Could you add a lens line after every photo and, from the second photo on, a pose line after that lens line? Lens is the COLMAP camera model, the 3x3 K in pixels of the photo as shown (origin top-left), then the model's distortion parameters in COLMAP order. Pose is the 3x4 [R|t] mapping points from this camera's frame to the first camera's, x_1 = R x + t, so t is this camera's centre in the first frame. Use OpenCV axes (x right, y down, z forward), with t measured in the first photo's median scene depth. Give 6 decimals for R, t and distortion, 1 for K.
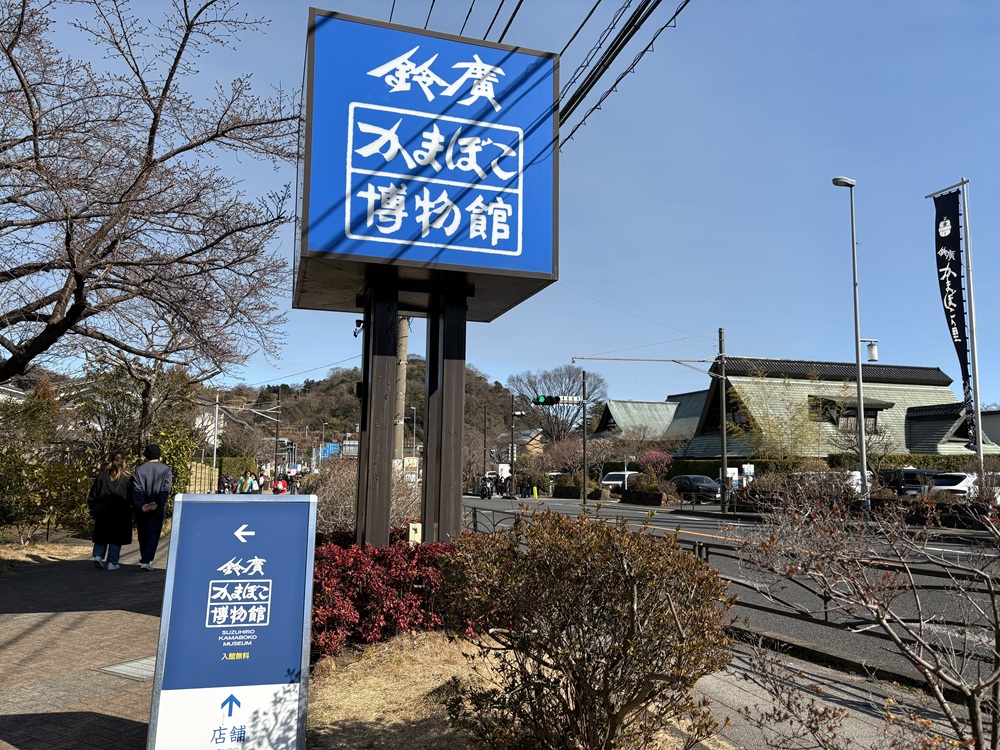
lens RADIAL K [[764.1, 0, 500.0], [0, 764.1, 375.2], [0, 0, 1]] dist [0.001448, 0.000094]
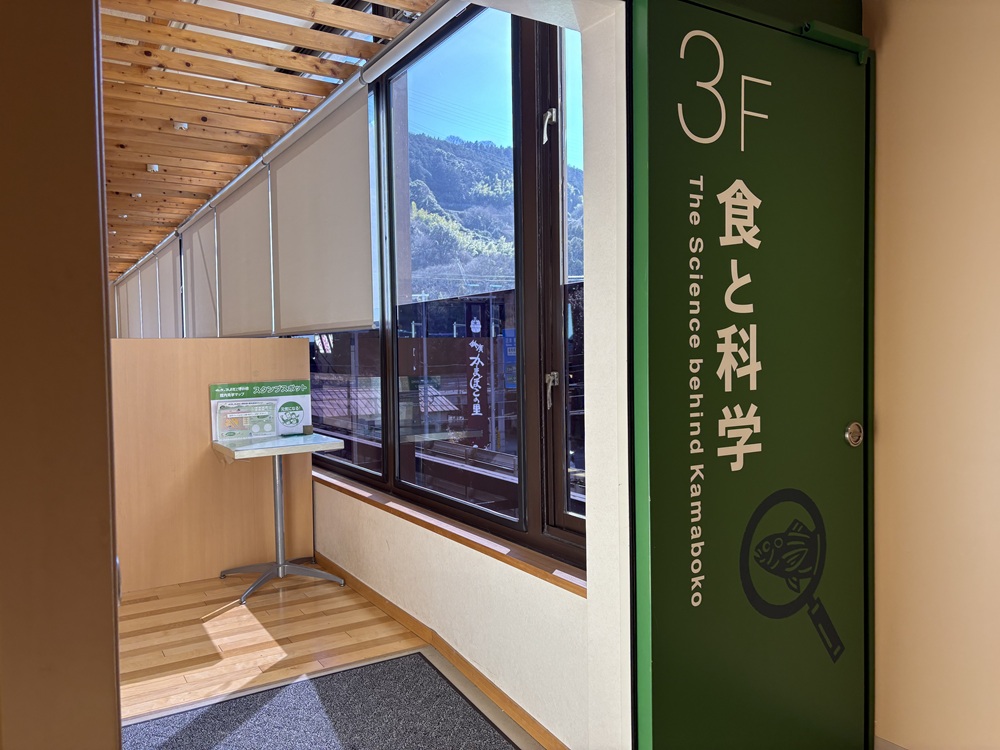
lens RADIAL K [[764.1, 0, 500.6], [0, 764.1, 375.6], [0, 0, 1]] dist [0.001448, 0.000094]
pose [[-0.261716, -0.046181, 0.964039, -0.692312], [-0.119808, 0.992683, 0.015028, -0.134425], [-0.957680, -0.111566, -0.265334, 1.307032]]
